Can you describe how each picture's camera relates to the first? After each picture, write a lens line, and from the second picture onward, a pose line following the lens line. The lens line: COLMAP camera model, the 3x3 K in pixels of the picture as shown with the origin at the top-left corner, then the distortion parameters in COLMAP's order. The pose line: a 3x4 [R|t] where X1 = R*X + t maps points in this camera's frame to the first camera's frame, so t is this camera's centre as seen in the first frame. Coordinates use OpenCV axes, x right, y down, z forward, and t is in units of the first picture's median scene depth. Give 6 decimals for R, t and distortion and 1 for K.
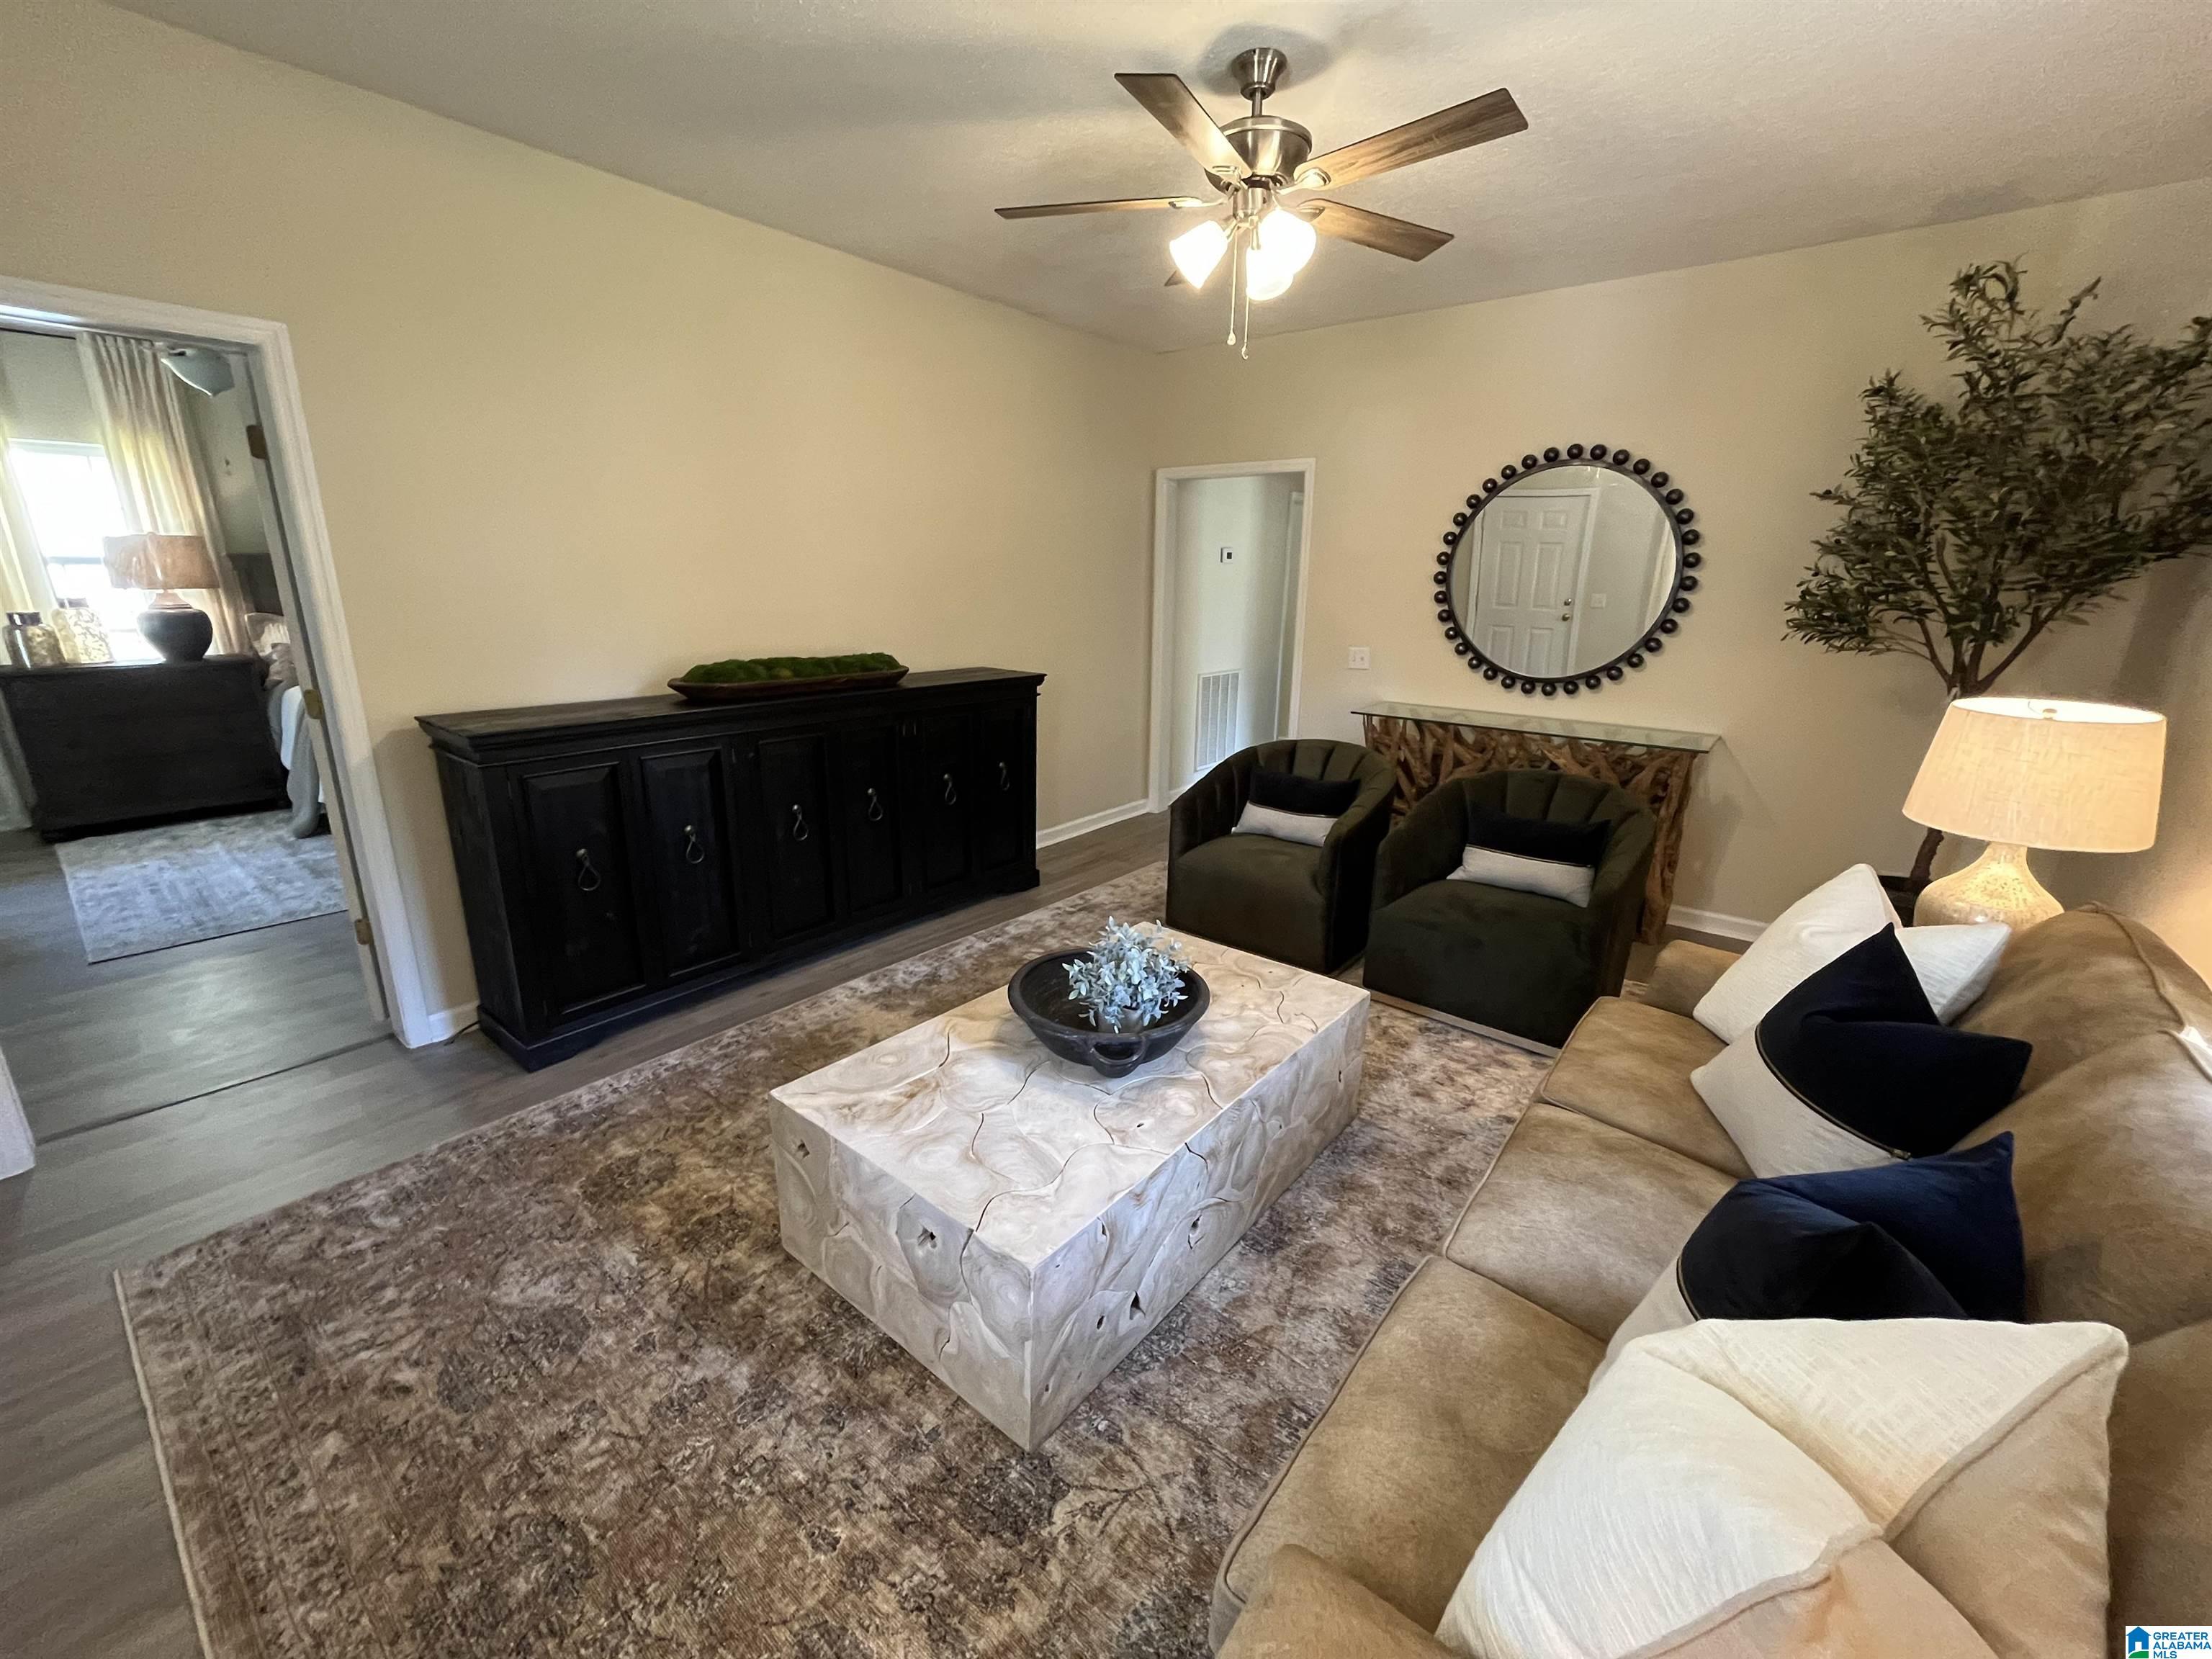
lens RADIAL K [[894.0, 0, 1088.8], [0, 894.0, 827.3], [0, 0, 1]] dist [-0.000377, 0.000006]
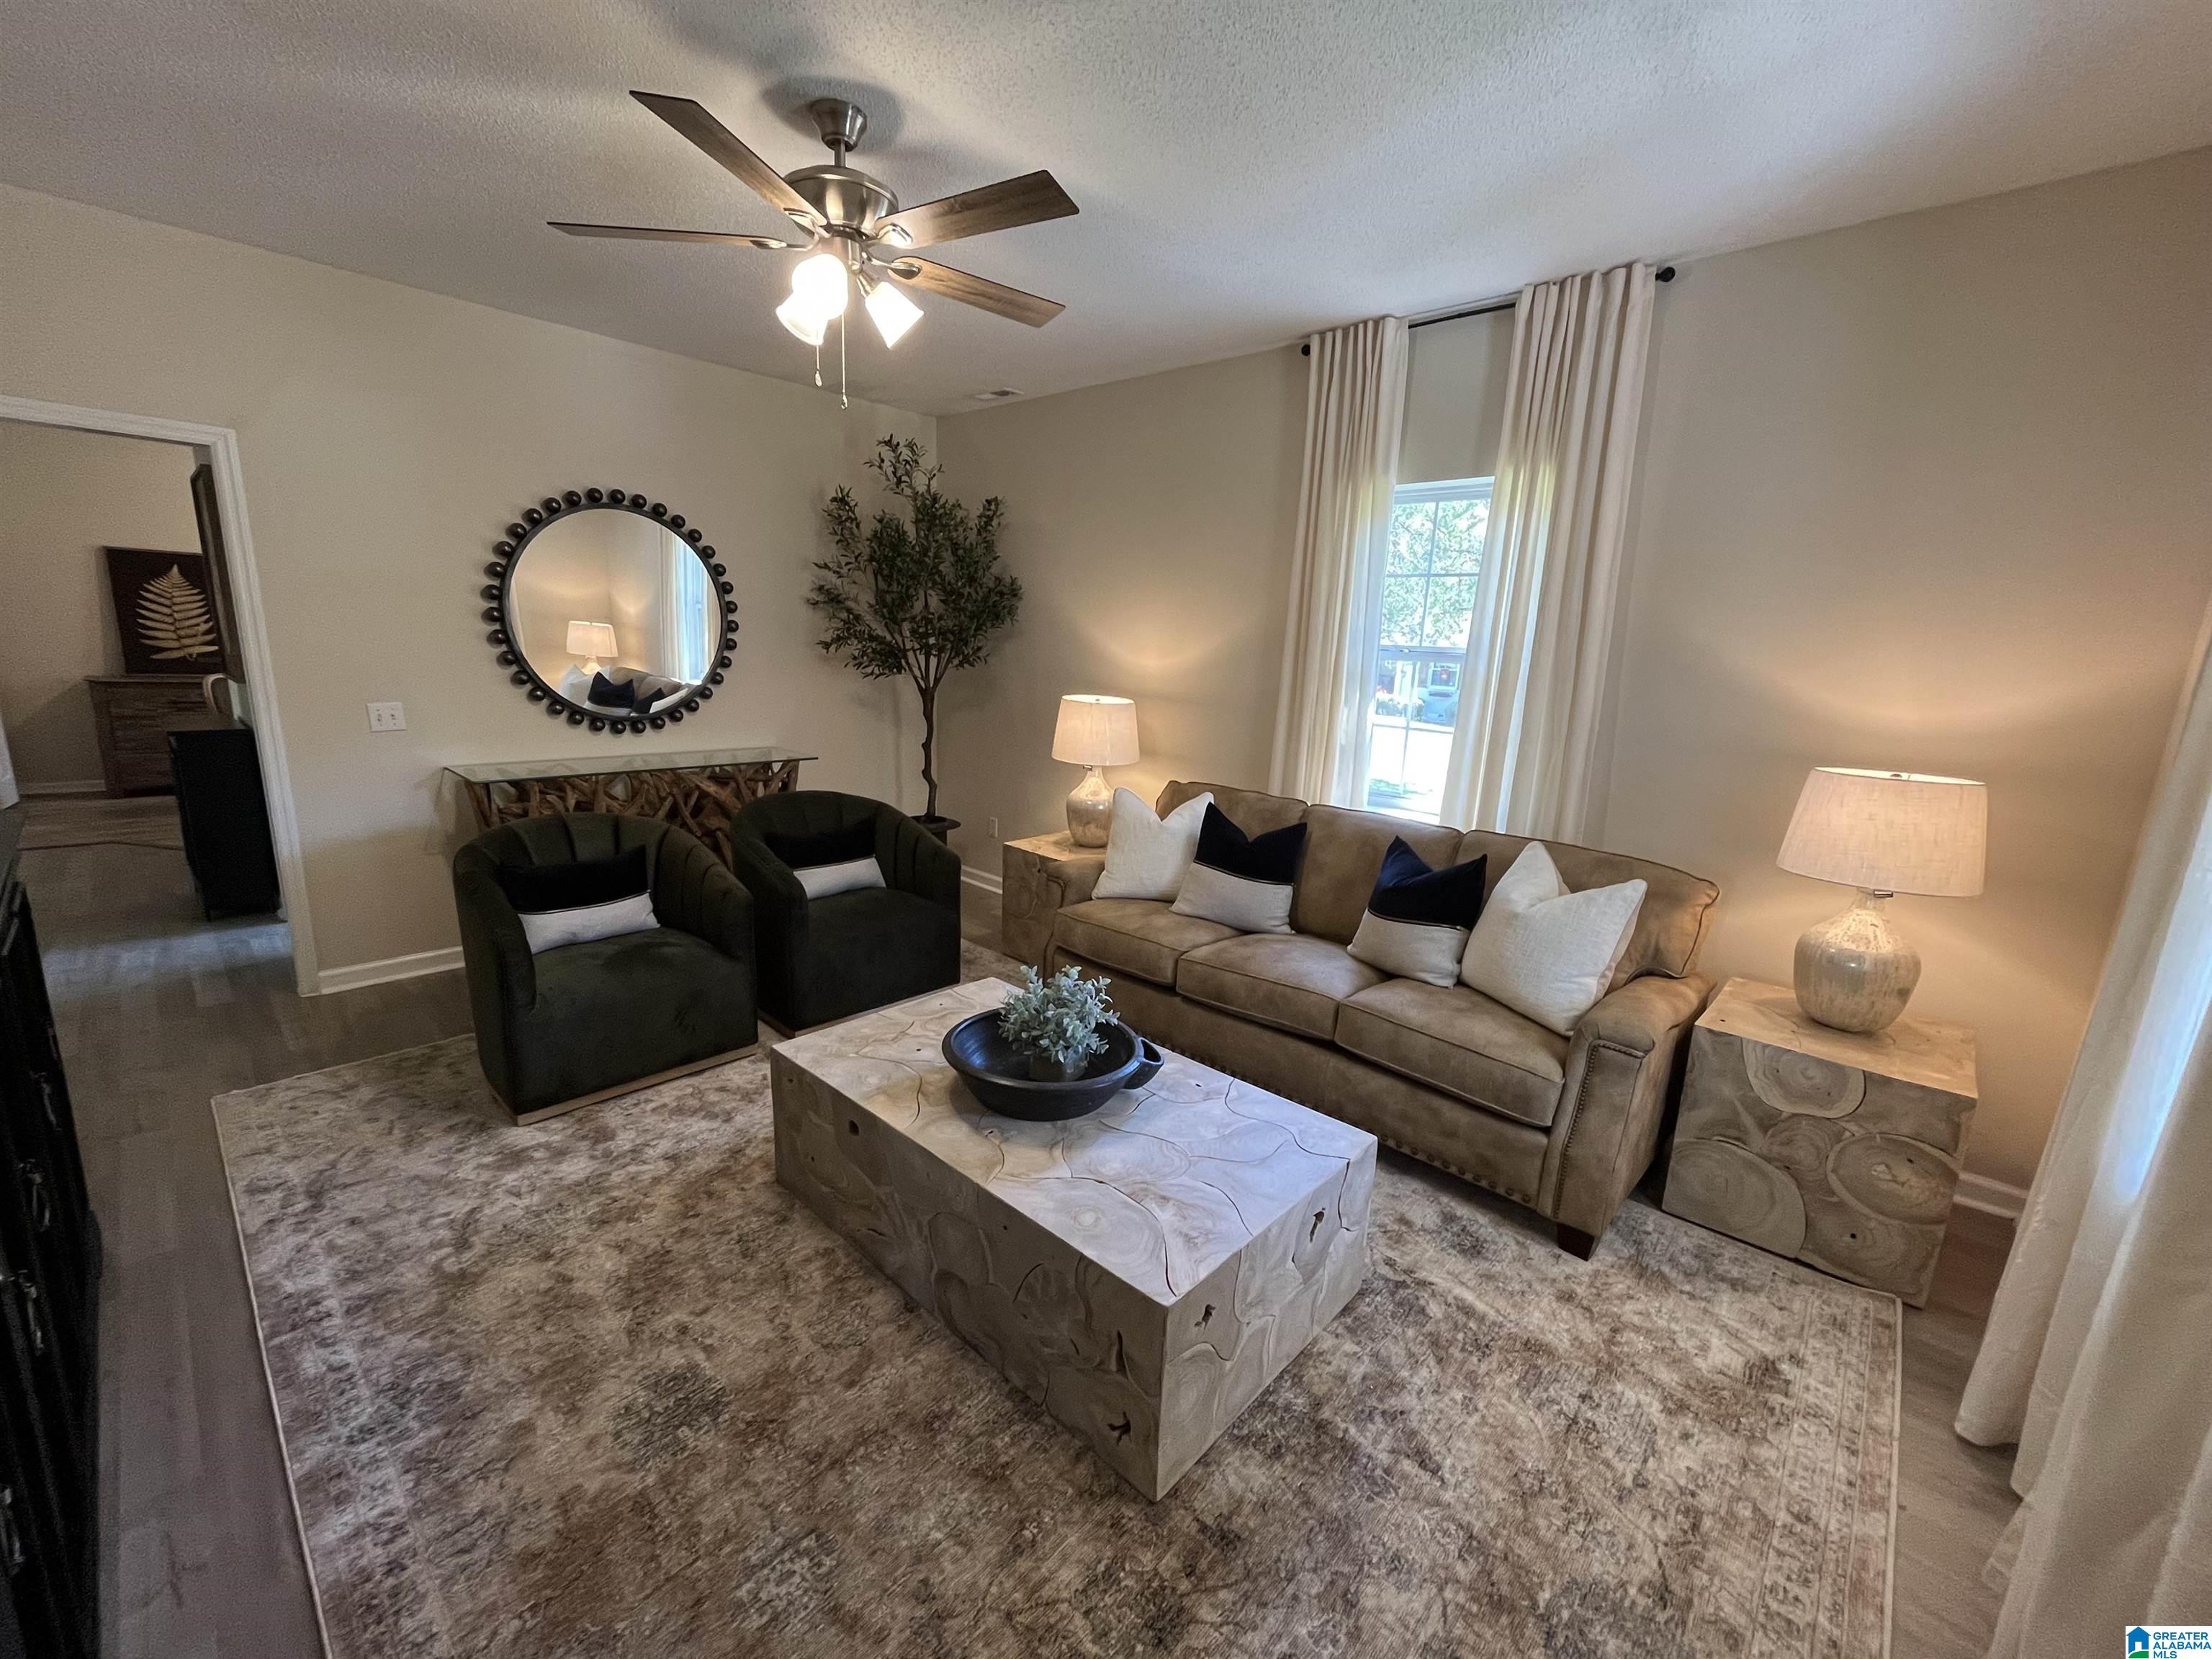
lens RADIAL K [[892.9, 0, 1099.3], [0, 892.9, 834.0], [0, 0, 1]] dist [-0.002068, -0.000039]
pose [[0.058394, -0.221992, 0.973298, -0.637372], [0.234232, 0.950792, 0.202806, -0.164922], [-0.970426, 0.216135, 0.107518, 0.551819]]
